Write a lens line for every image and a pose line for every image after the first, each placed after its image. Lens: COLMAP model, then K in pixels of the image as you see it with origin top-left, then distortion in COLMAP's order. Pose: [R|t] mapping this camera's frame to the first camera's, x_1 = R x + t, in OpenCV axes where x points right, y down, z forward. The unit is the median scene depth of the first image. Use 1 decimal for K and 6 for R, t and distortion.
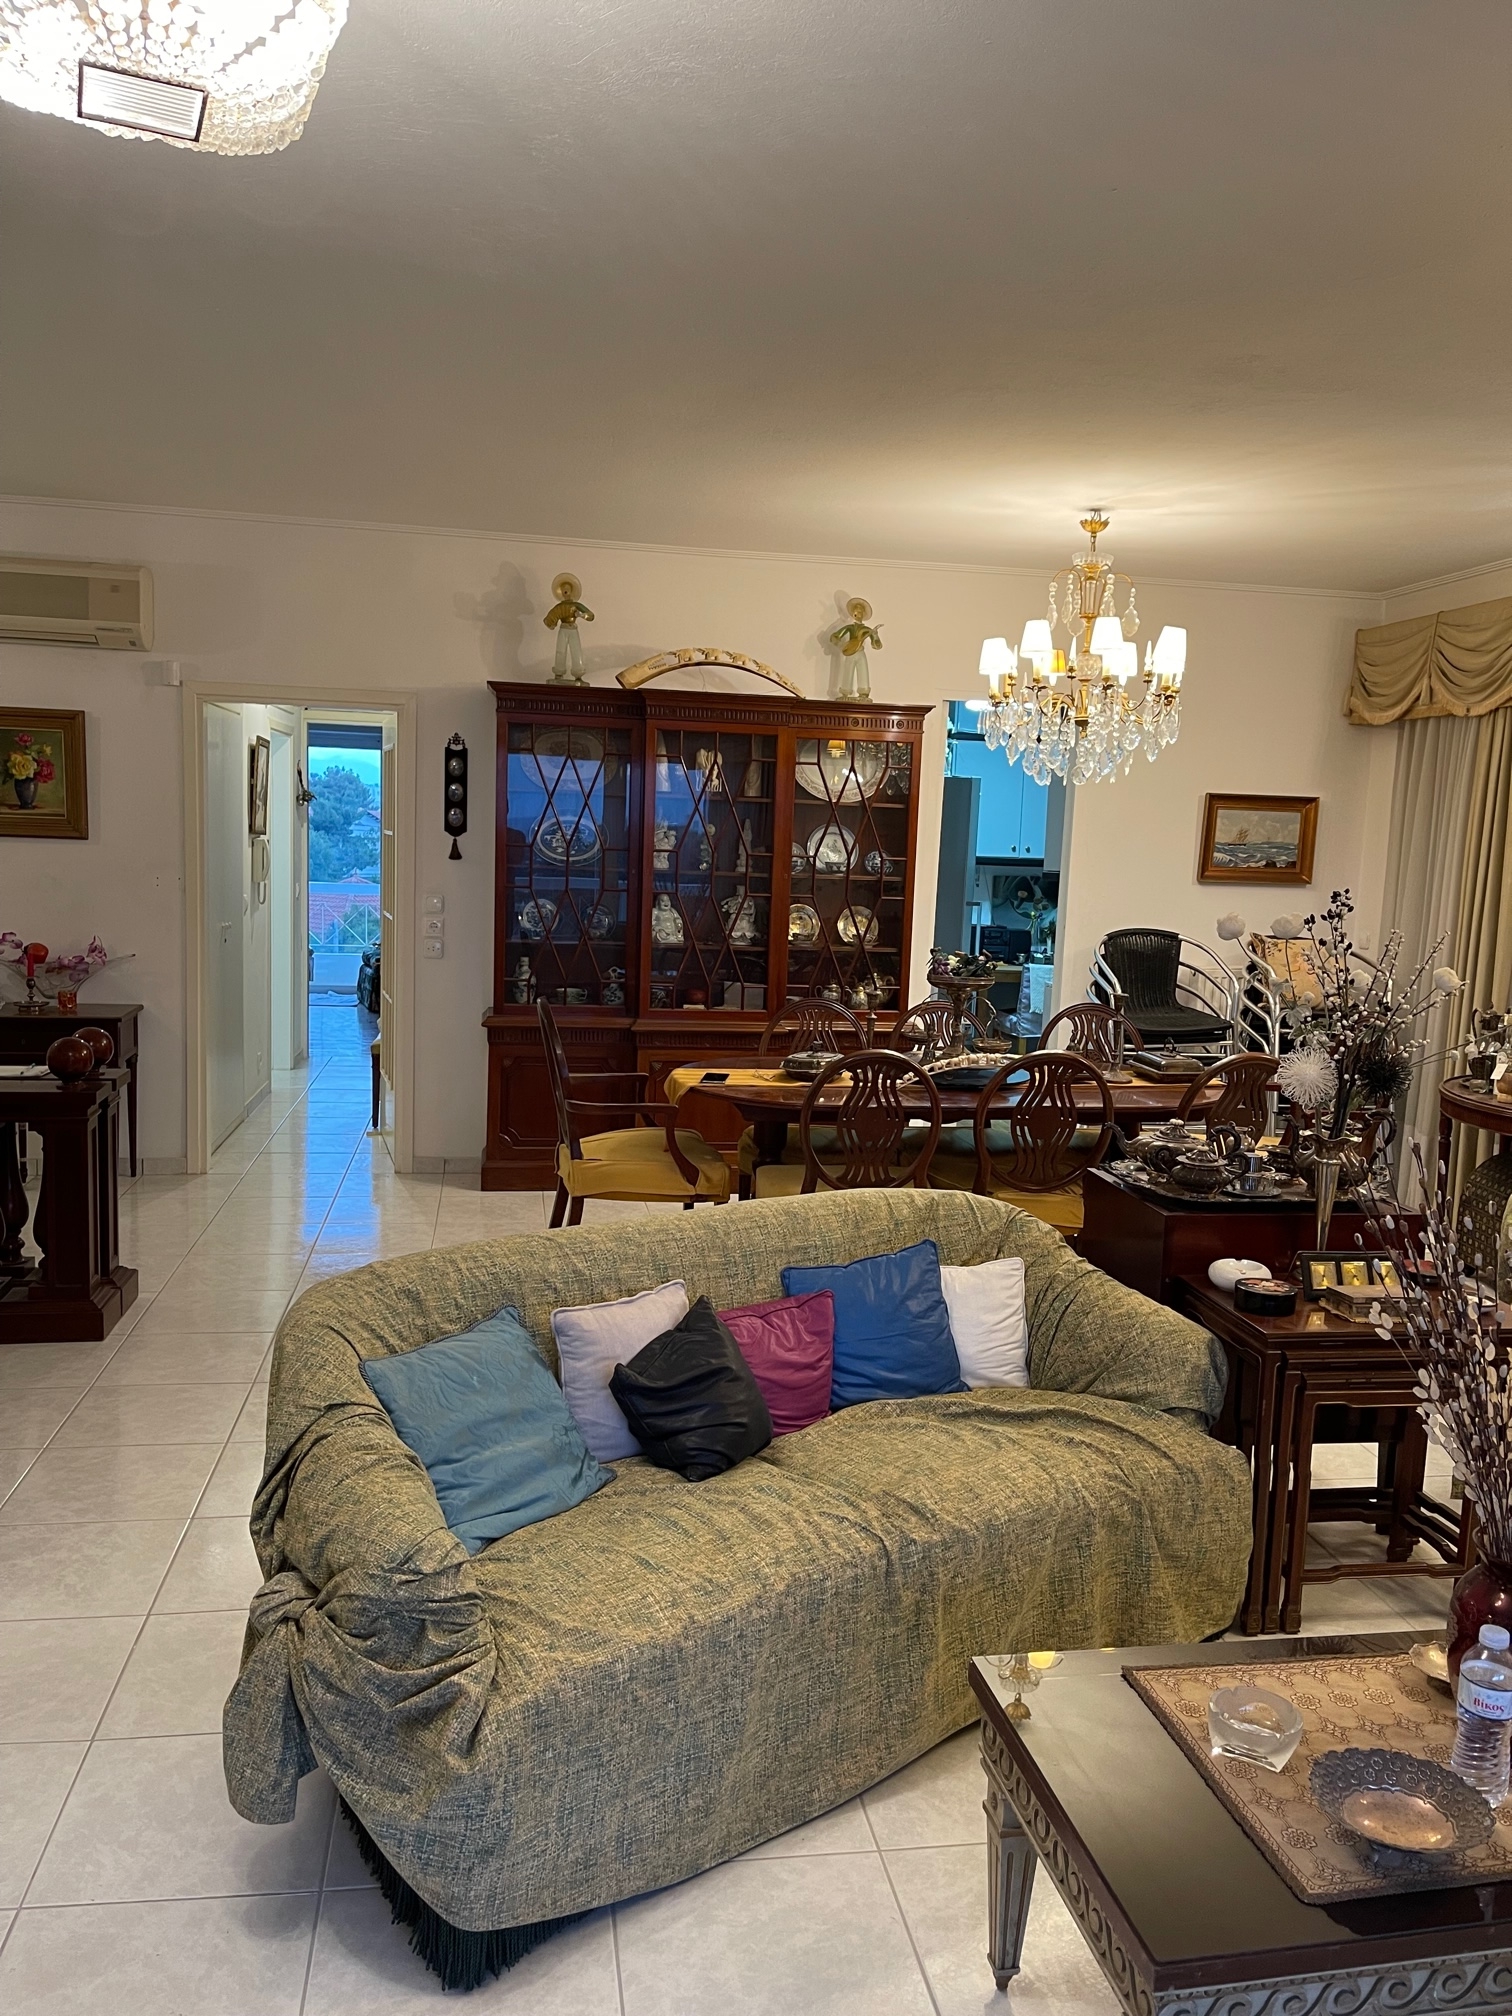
lens RADIAL K [[1515.5, 0, 754.1], [0, 1515.5, 1020.4], [0, 0, 1]] dist [0.020502, -0.005153]
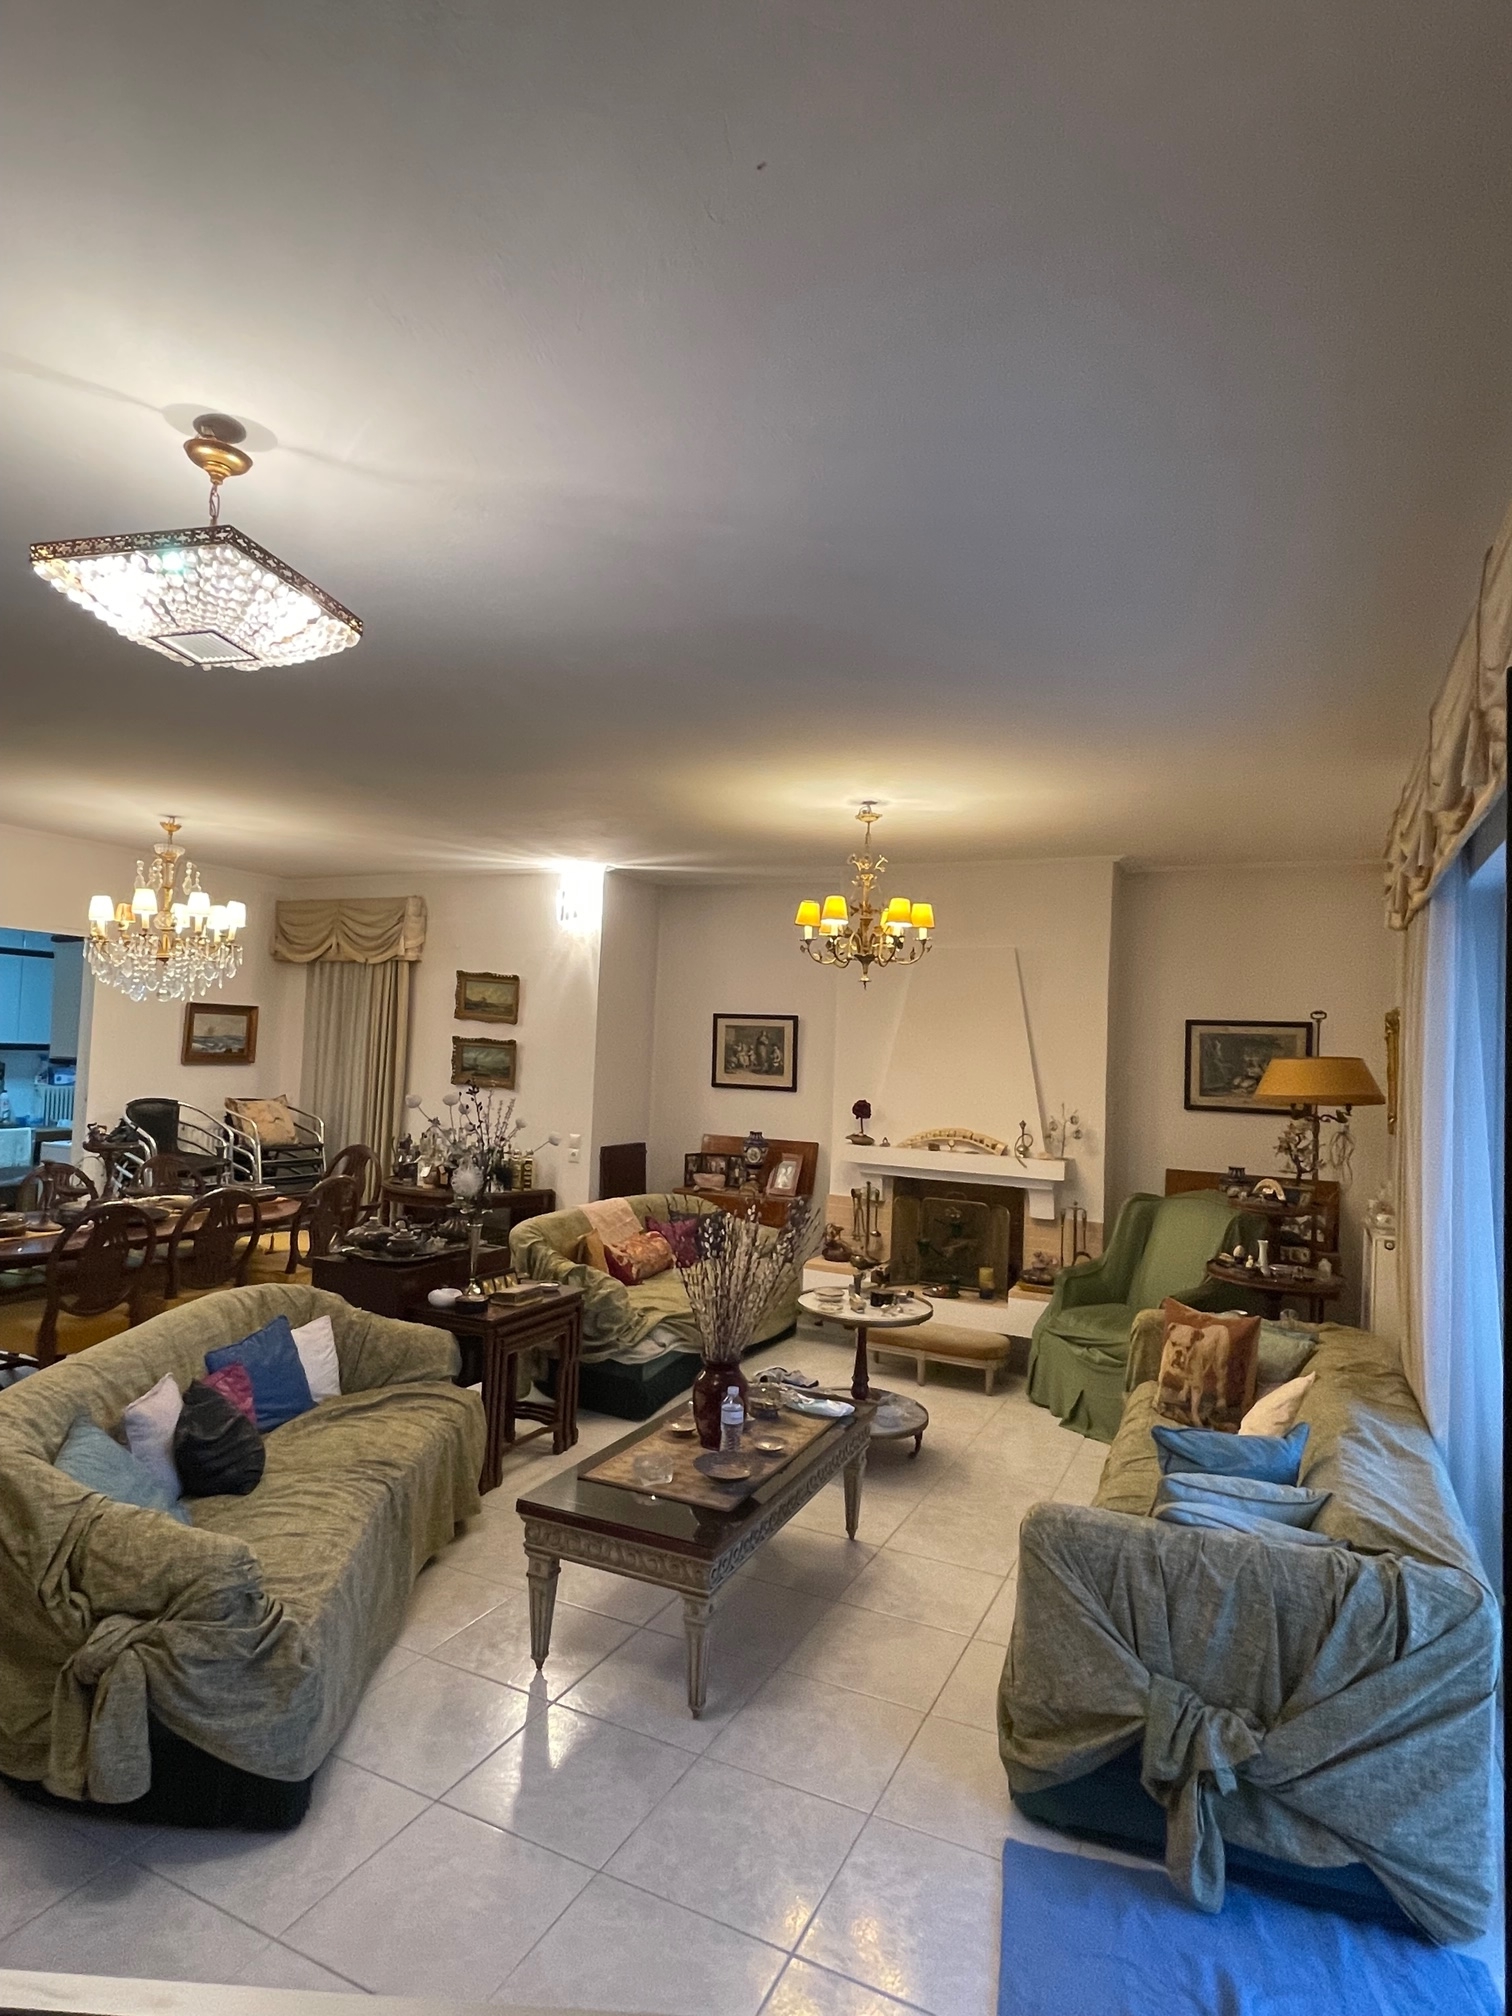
lens RADIAL K [[1074.8, 0, 760.9], [0, 1074.8, 999.8], [0, 0, 1]] dist [-0.001007, -0.009904]
pose [[0.581012, 0.022635, 0.813580, -0.311516], [0.086124, 0.992291, -0.089111, -0.021032], [-0.809326, 0.121843, 0.574584, -0.037146]]
